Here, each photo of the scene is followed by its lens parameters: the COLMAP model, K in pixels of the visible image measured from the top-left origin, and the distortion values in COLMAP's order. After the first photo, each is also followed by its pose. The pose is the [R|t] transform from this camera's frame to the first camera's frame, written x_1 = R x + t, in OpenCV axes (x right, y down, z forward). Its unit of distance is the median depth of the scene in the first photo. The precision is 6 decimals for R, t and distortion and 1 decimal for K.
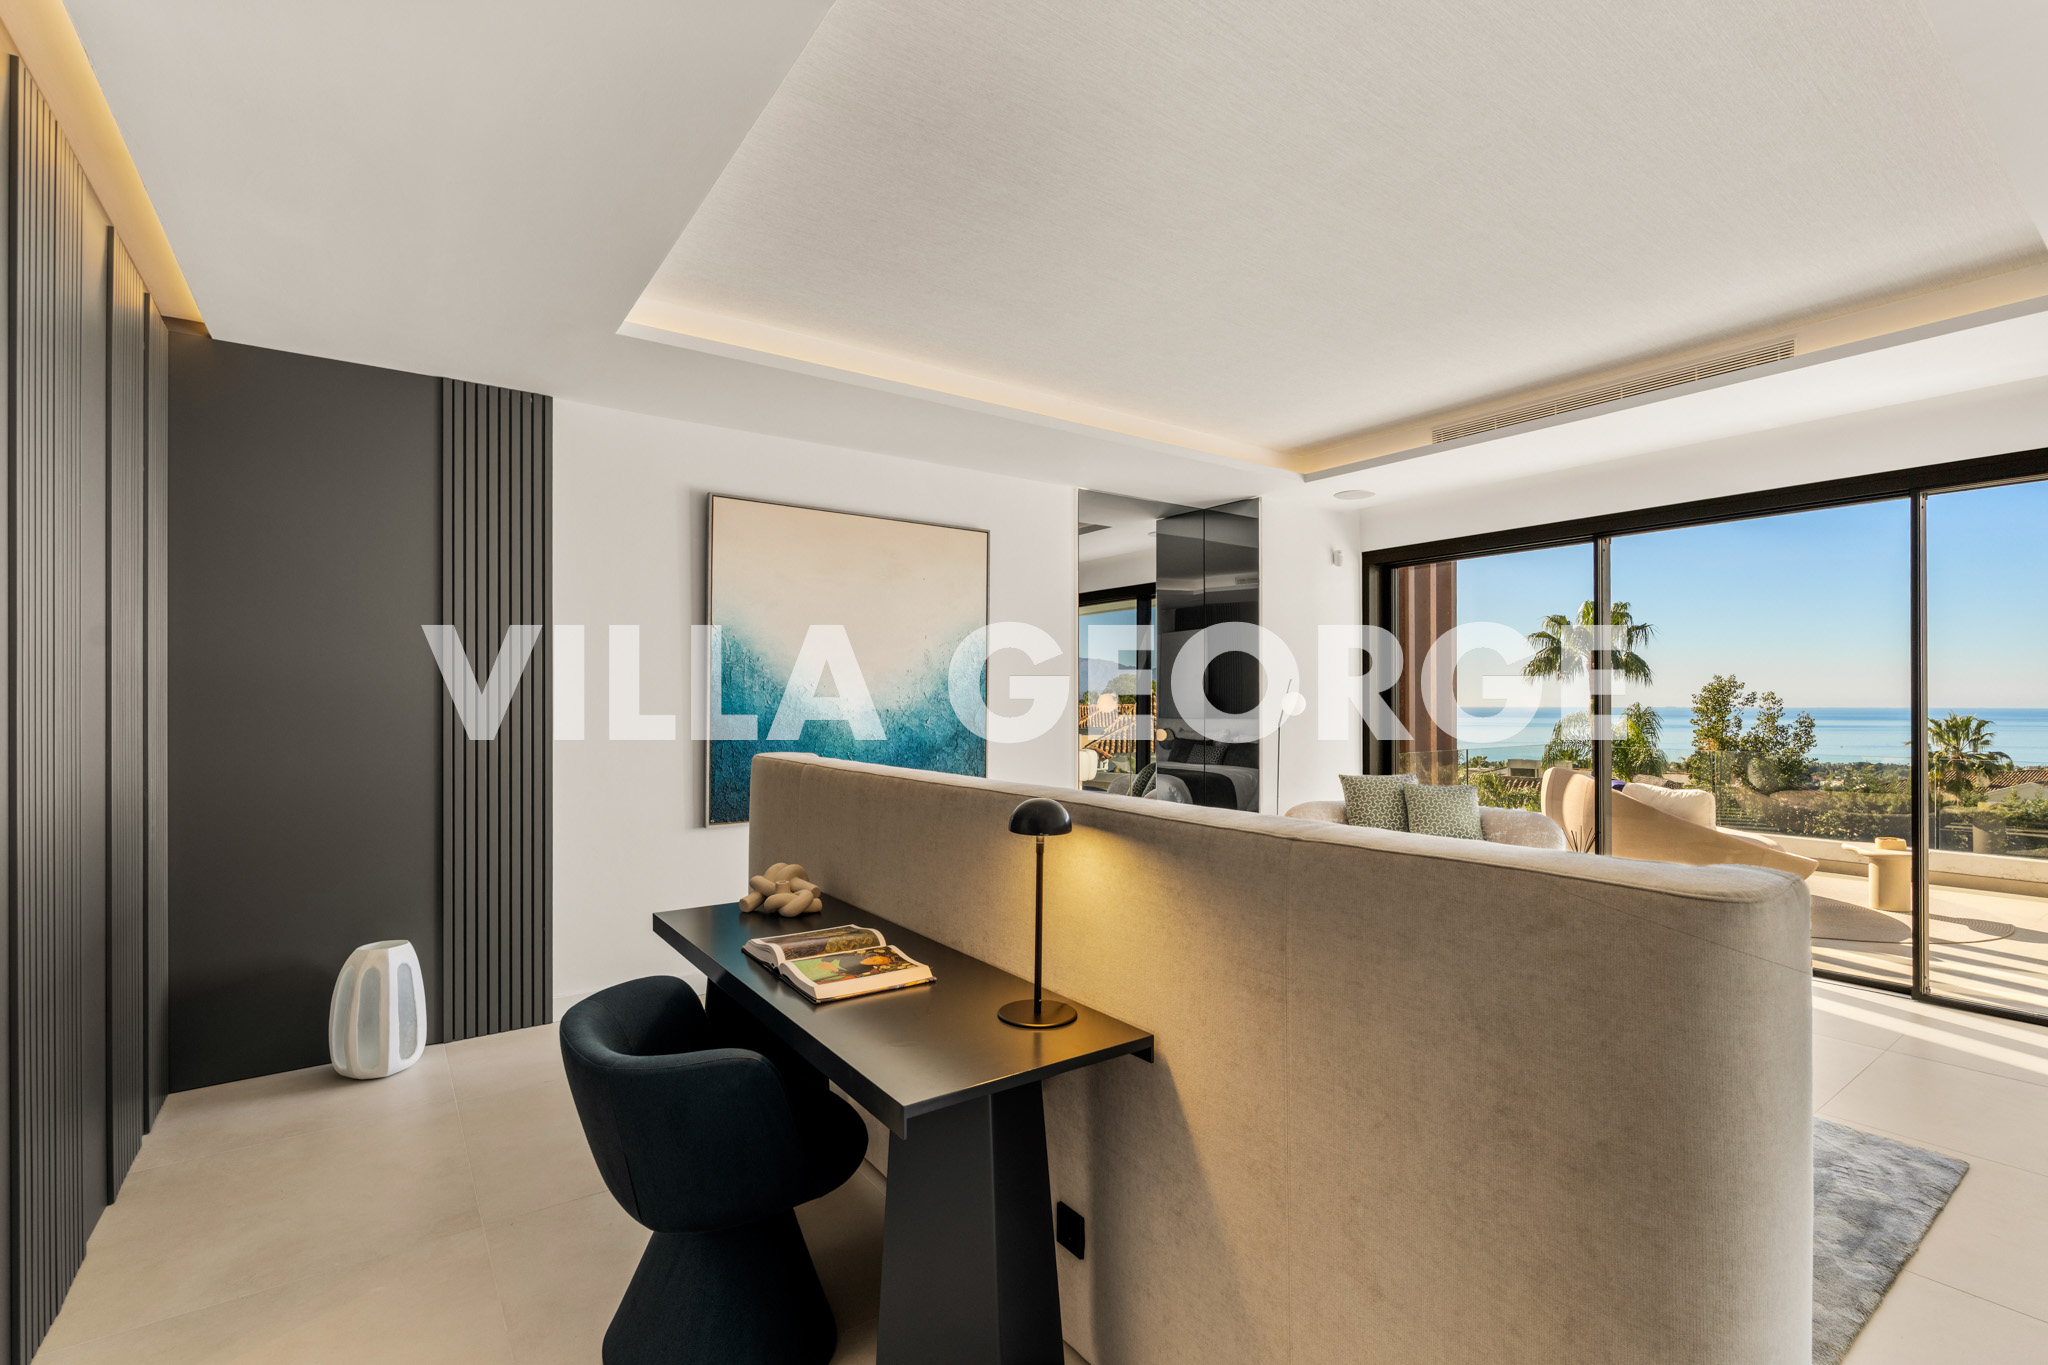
lens RADIAL K [[904.5, 0, 1025.7], [0, 904.5, 693.5], [0, 0, 1]] dist [-0.001988, -0.000299]
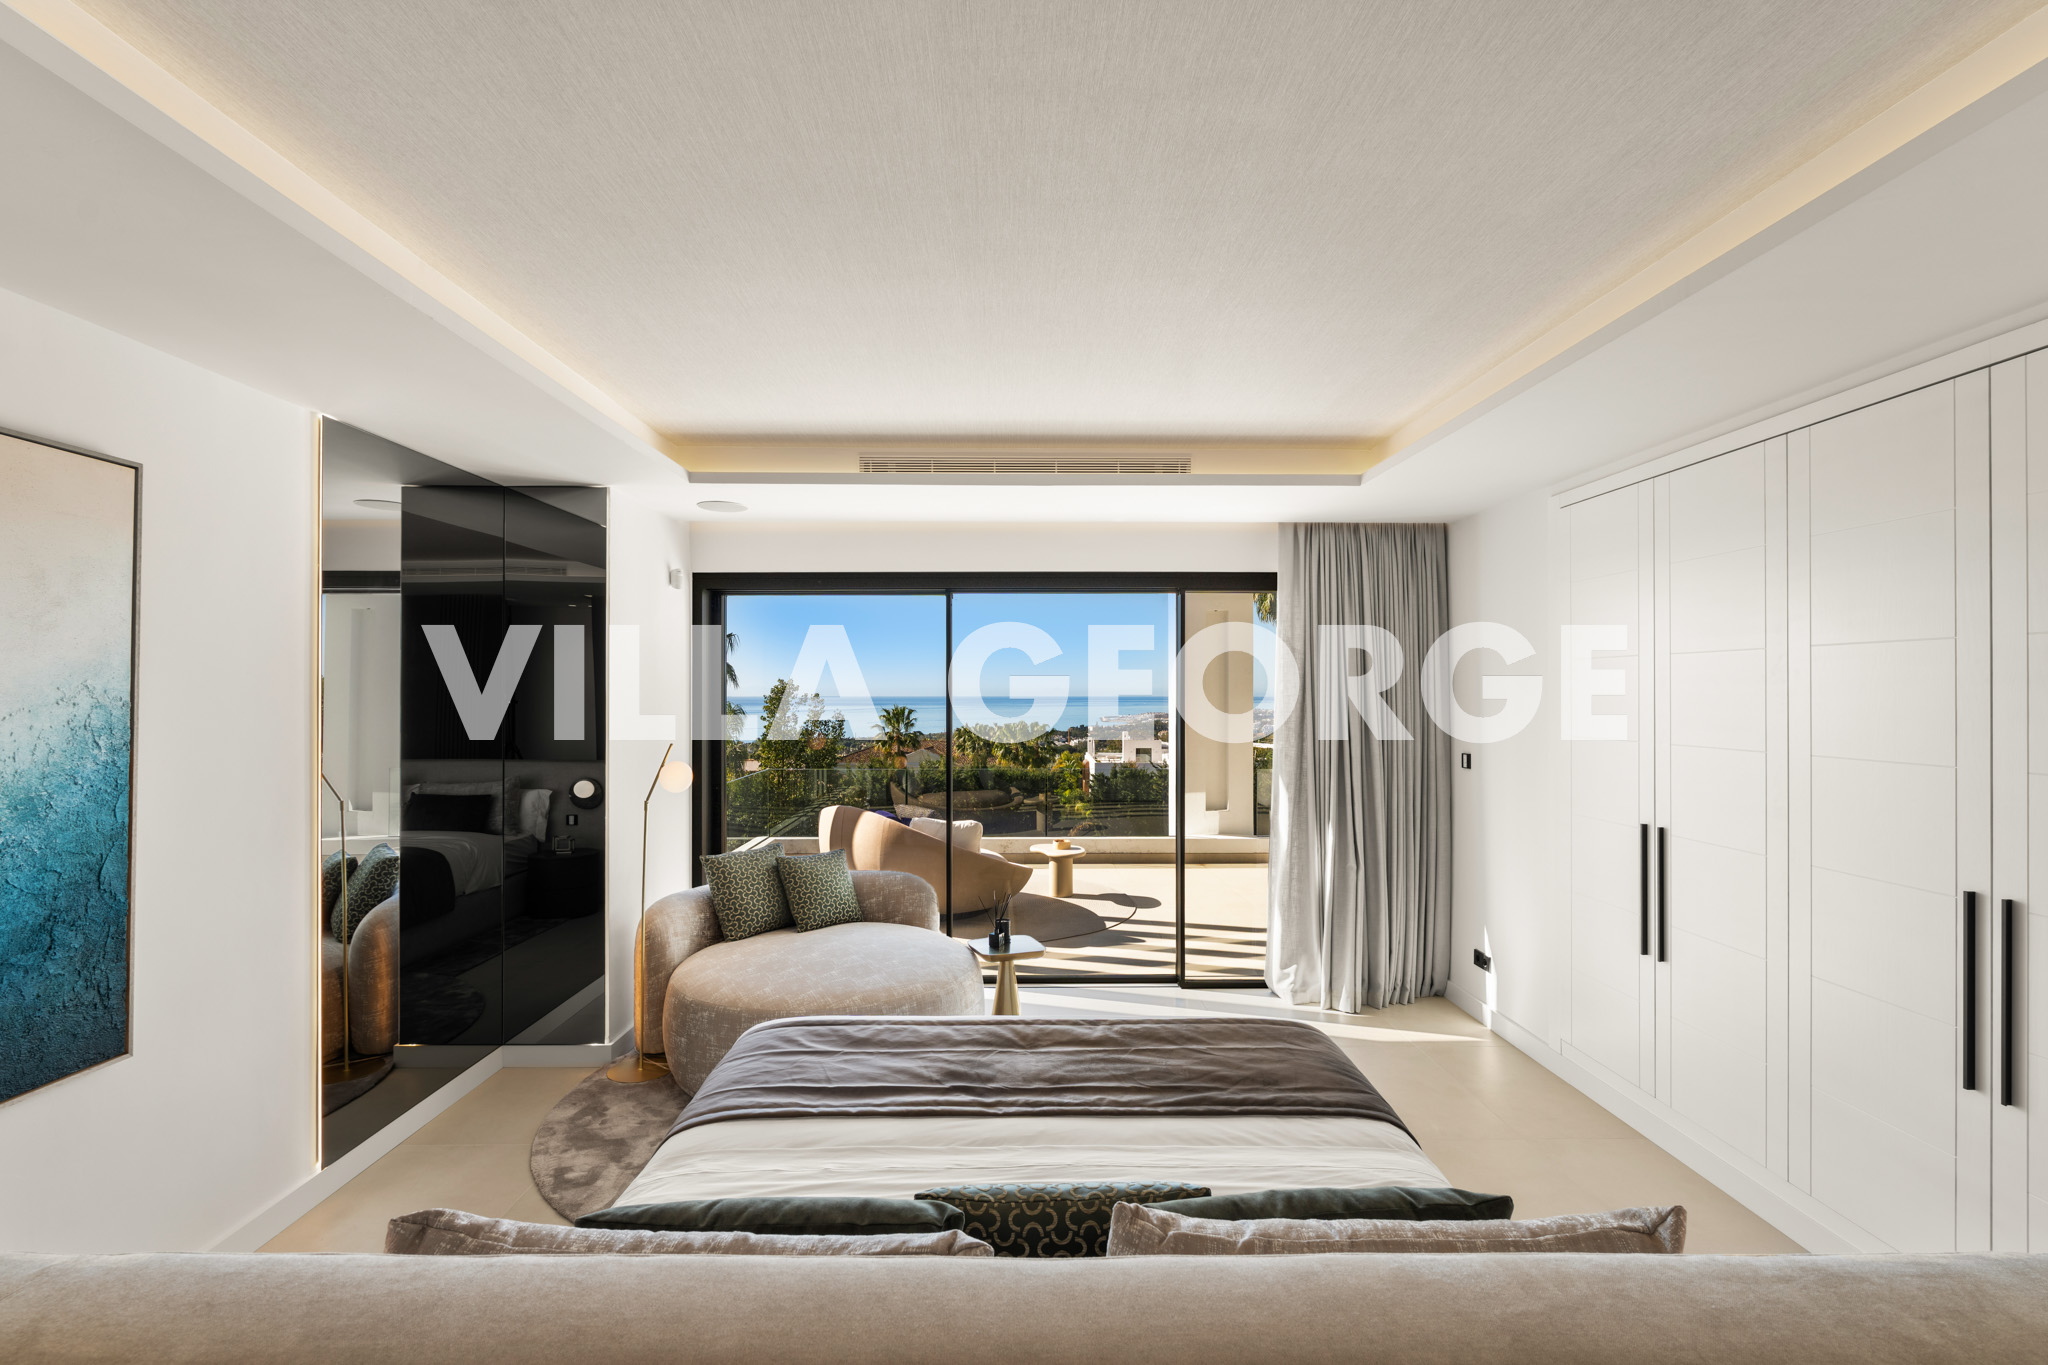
lens RADIAL K [[904.5, 0, 1020.7], [0, 904.5, 681.5], [0, 0, 1]] dist [-0.001988, -0.000299]
pose [[0.577399, 0.009583, 0.816406, -0.129816], [-0.006474, 0.999953, -0.007158, -0.055191], [-0.816437, -0.001152, 0.577434, 0.291963]]
